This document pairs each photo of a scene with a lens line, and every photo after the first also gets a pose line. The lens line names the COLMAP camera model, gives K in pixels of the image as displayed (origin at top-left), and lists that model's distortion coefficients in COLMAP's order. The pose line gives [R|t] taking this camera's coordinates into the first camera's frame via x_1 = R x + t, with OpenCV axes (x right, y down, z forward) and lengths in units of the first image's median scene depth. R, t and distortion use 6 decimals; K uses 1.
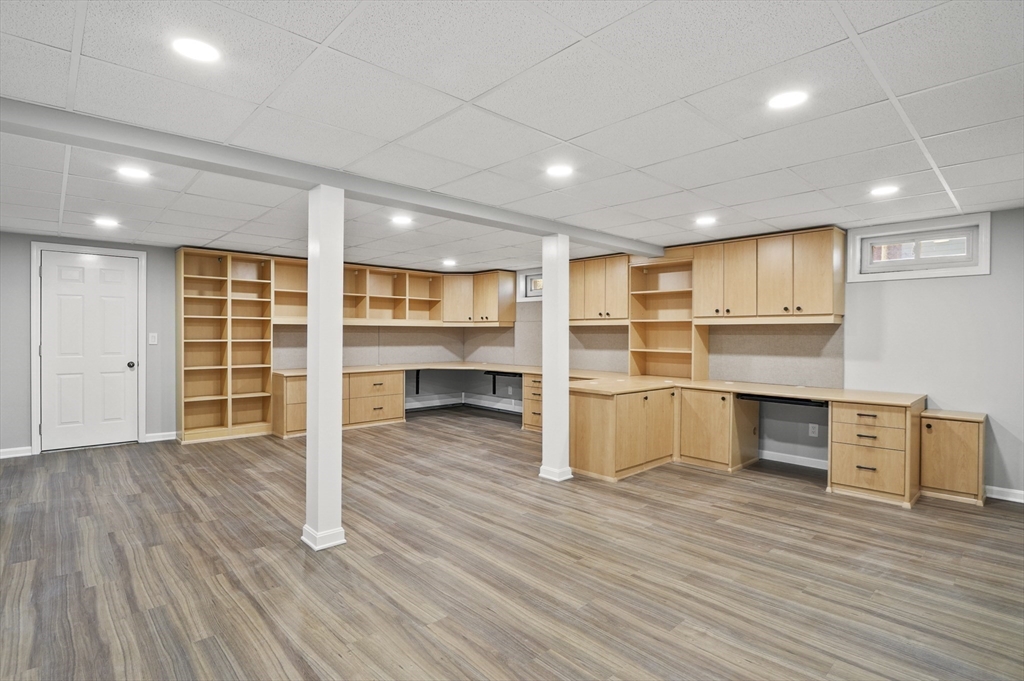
lens RADIAL K [[504.2, 0, 504.6], [0, 504.2, 344.1], [0, 0, 1]] dist [-0.010097, -0.000397]
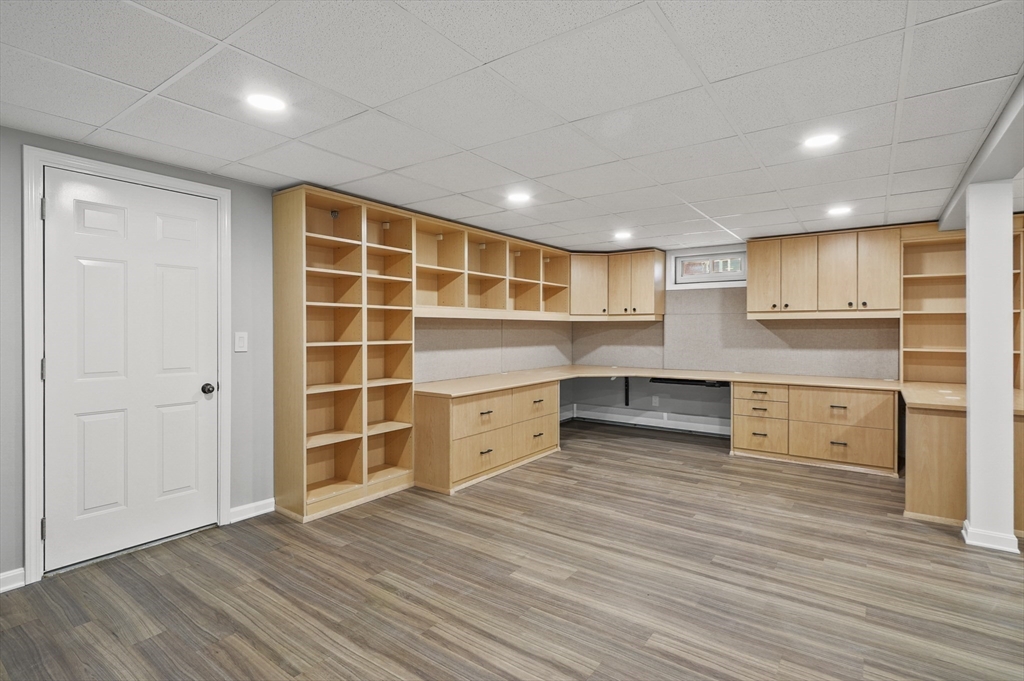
lens RADIAL K [[497.9, 0, 512.0], [0, 497.9, 340.5], [0, 0, 1]] dist [0.005852, -0.000127]
pose [[0.978855, -0.009588, 0.204331, -0.521798], [0.009373, 0.999954, 0.002021, -0.010570], [-0.204341, -0.000063, 0.978900, 0.380835]]
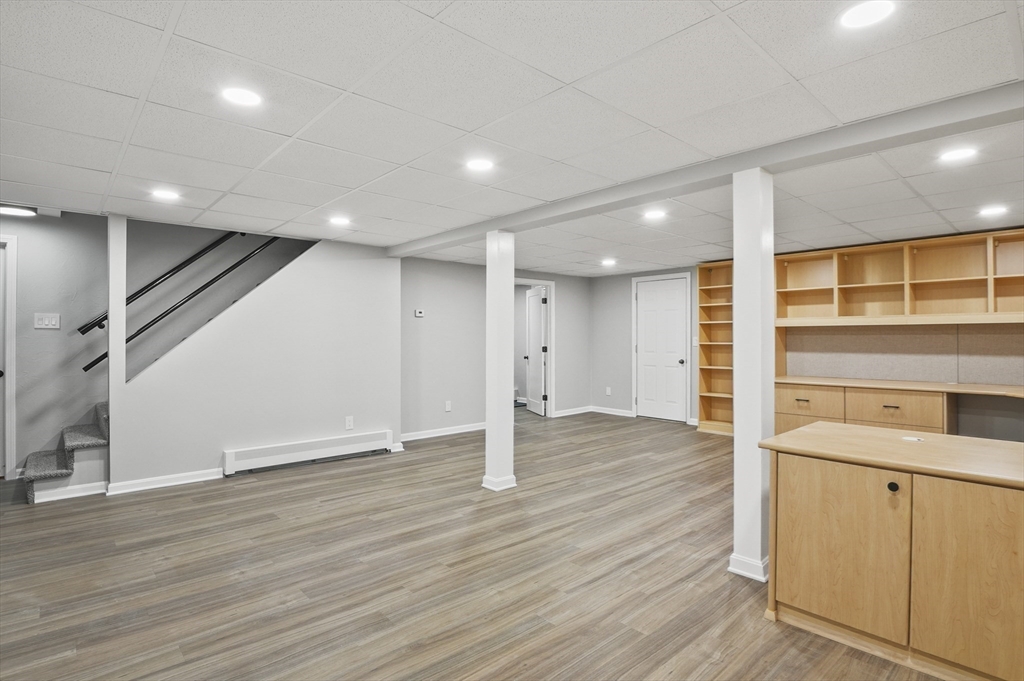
lens RADIAL K [[512.8, 0, 508.7], [0, 512.8, 333.0], [0, 0, 1]] dist [-0.017009, -0.000270]
pose [[-0.008134, -0.014715, -0.999859, 0.571622], [-0.020092, 0.999692, -0.014549, -0.004608], [0.999765, 0.019971, -0.008427, 0.560785]]
